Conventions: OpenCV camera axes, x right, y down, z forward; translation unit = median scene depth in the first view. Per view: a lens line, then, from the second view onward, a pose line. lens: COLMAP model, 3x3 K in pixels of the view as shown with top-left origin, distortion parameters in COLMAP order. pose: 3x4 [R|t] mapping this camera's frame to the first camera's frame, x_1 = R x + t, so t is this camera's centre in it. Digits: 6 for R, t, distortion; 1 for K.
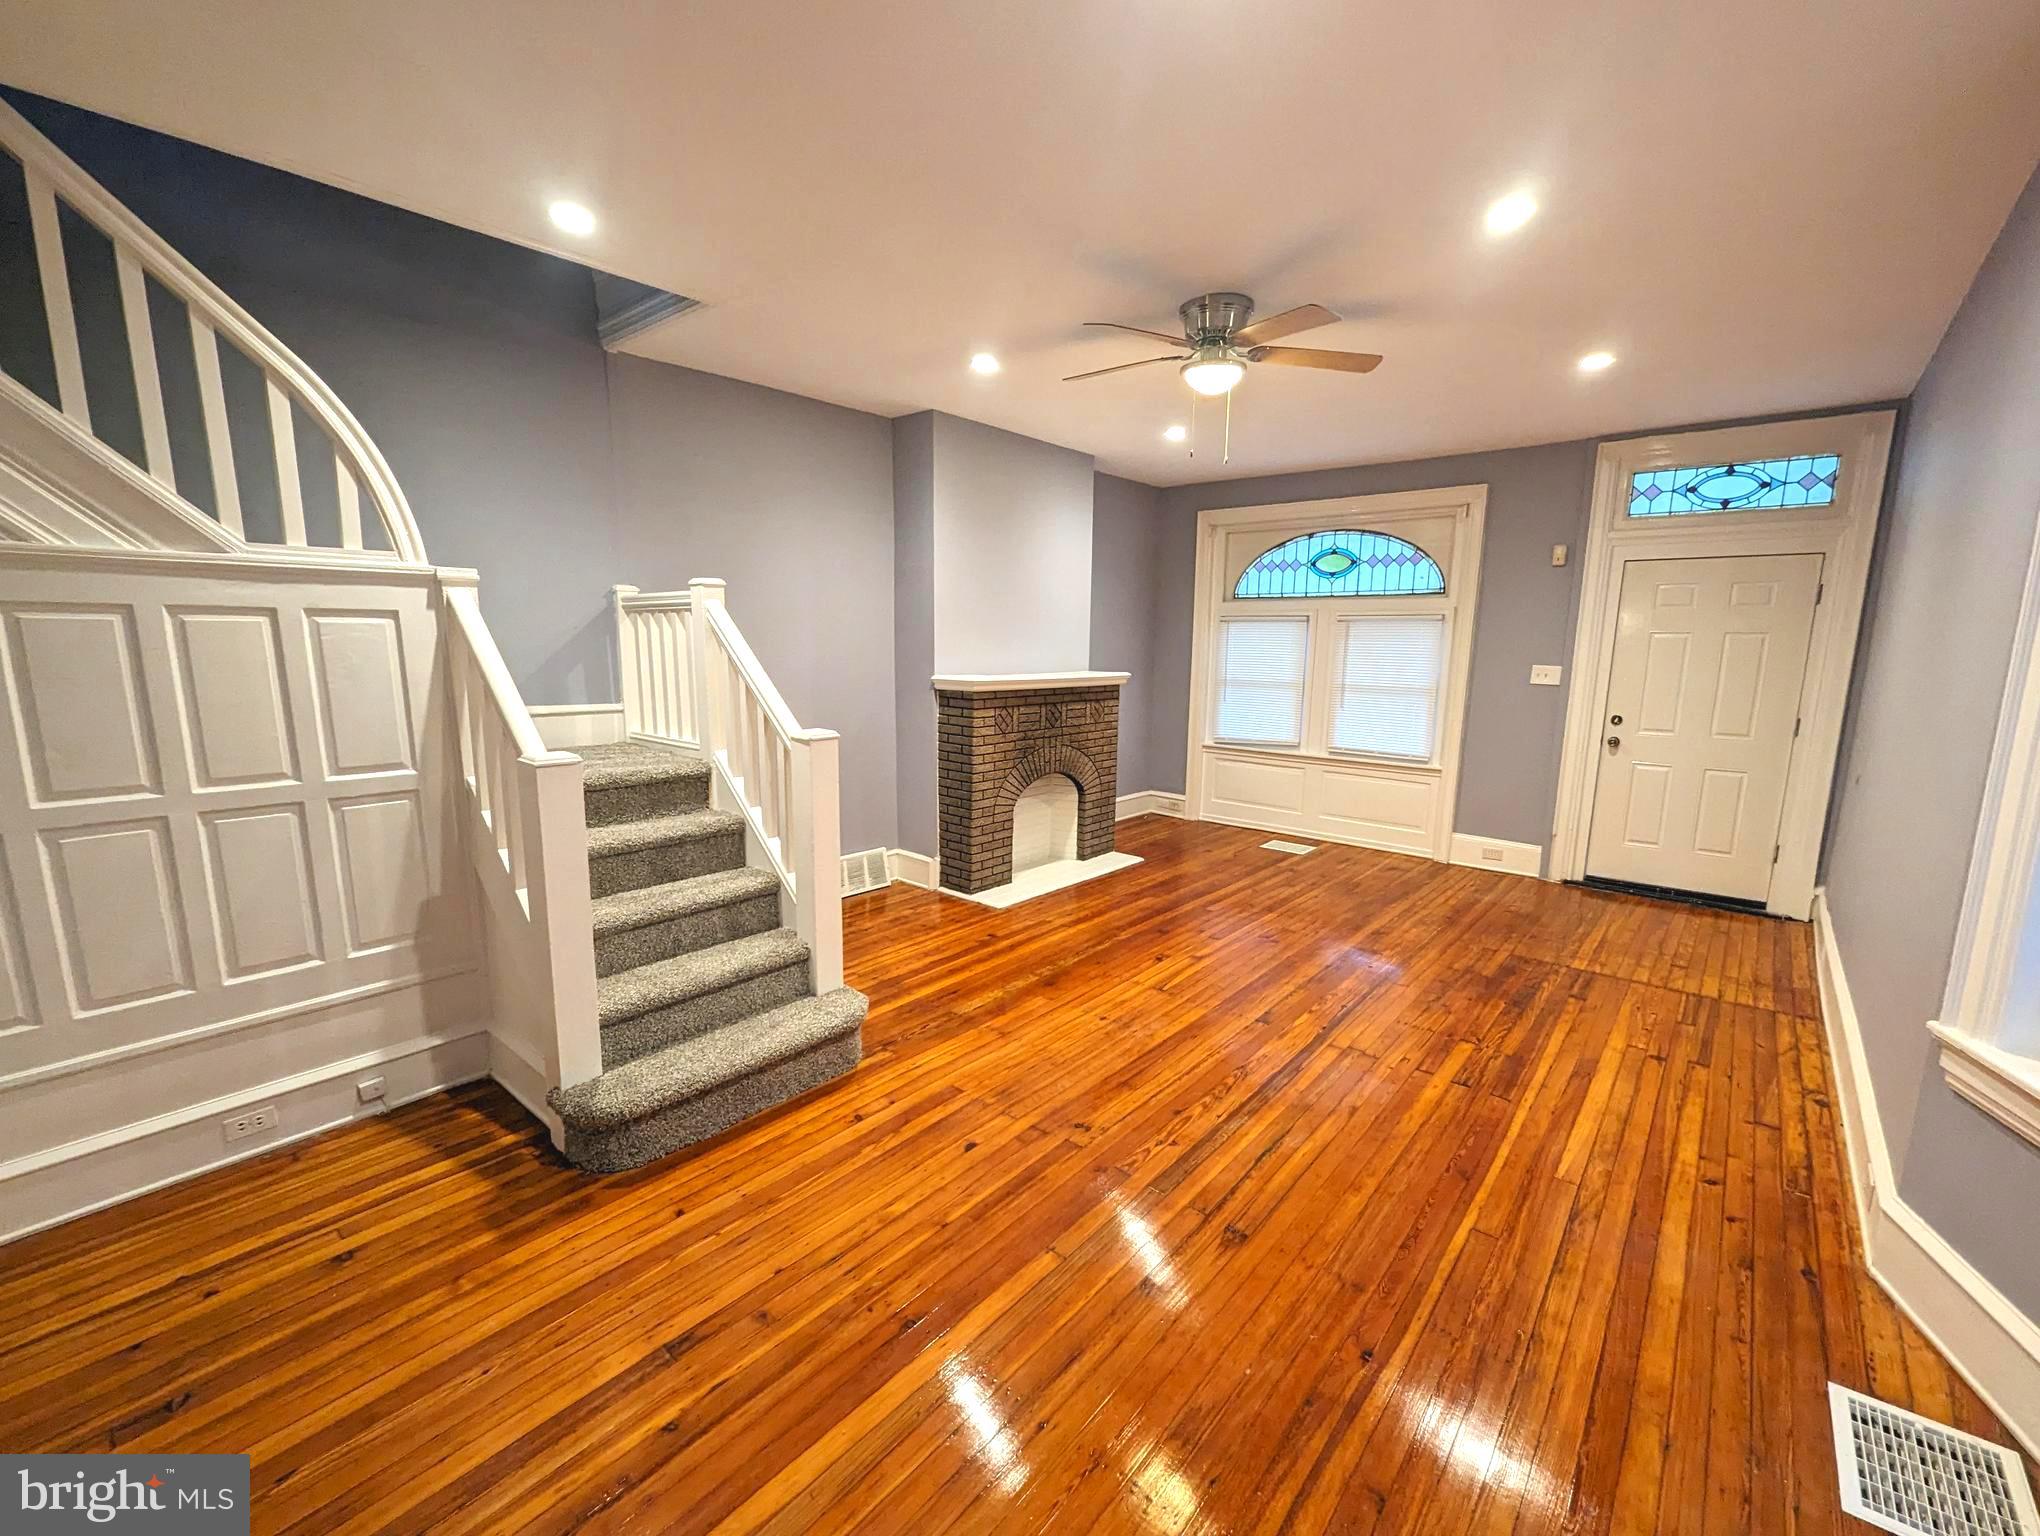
lens RADIAL K [[853.3, 0, 1029.9], [0, 853.3, 788.8], [0, 0, 1]] dist [0.000341, 0.000162]
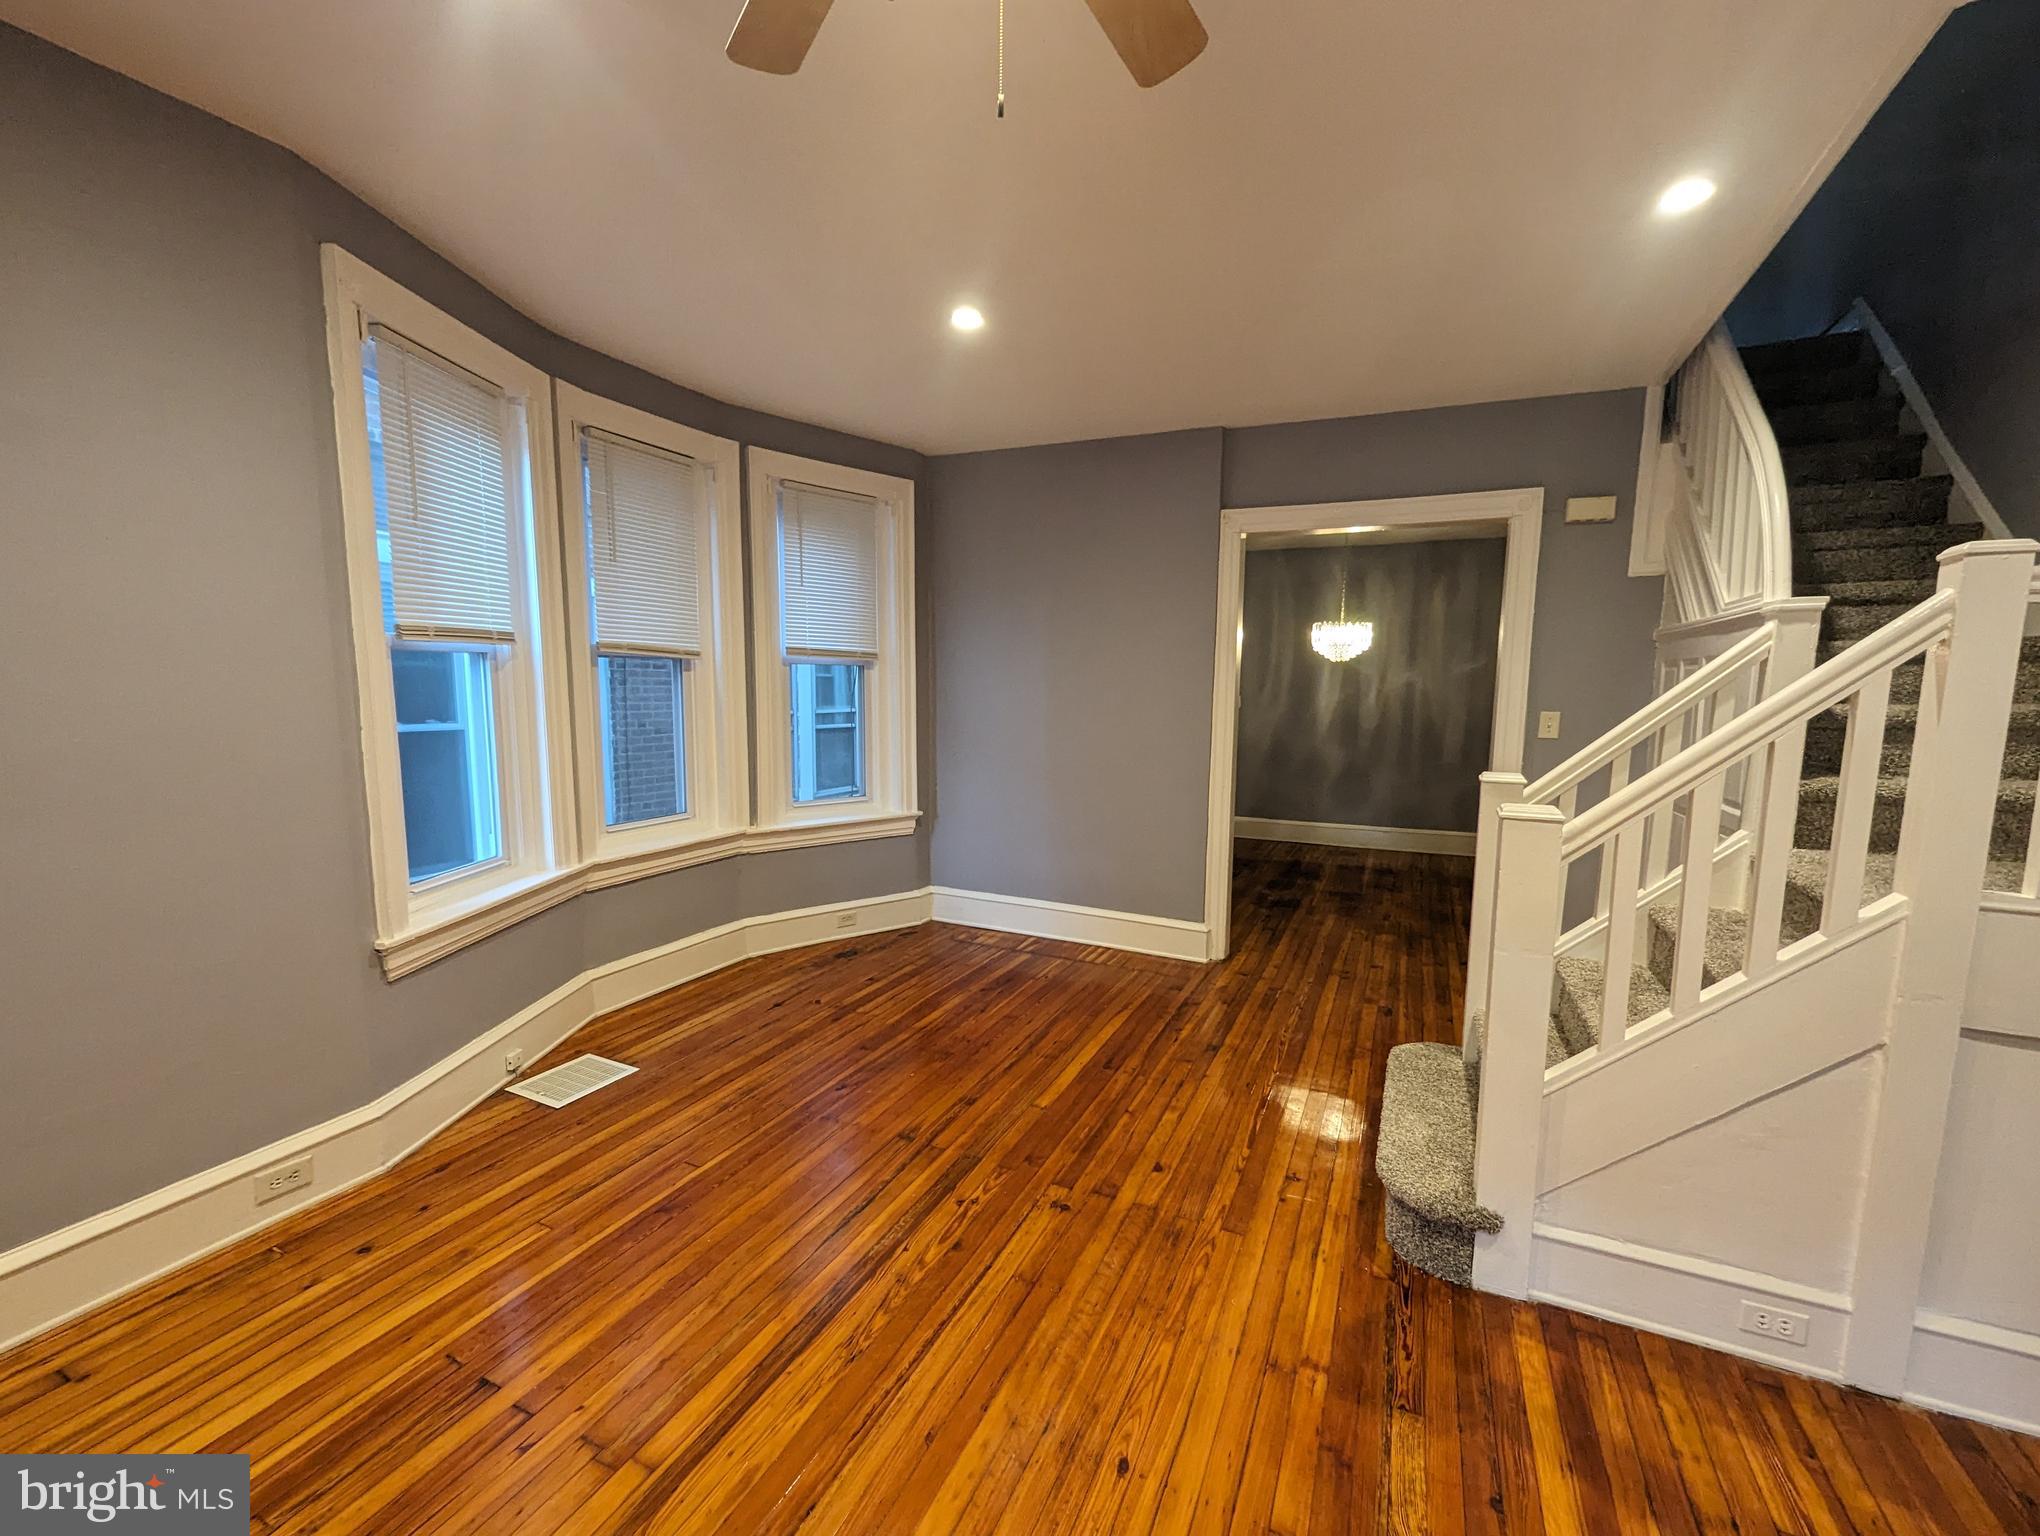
lens RADIAL K [[853.3, 0, 1029.9], [0, 853.3, 788.8], [0, 0, 1]] dist [0.000341, 0.000162]
pose [[-0.962825, 0.009284, -0.269968, 0.350190], [-0.069768, 0.956953, 0.281732, -0.287004], [0.260962, 0.290094, -0.920730, 1.790311]]
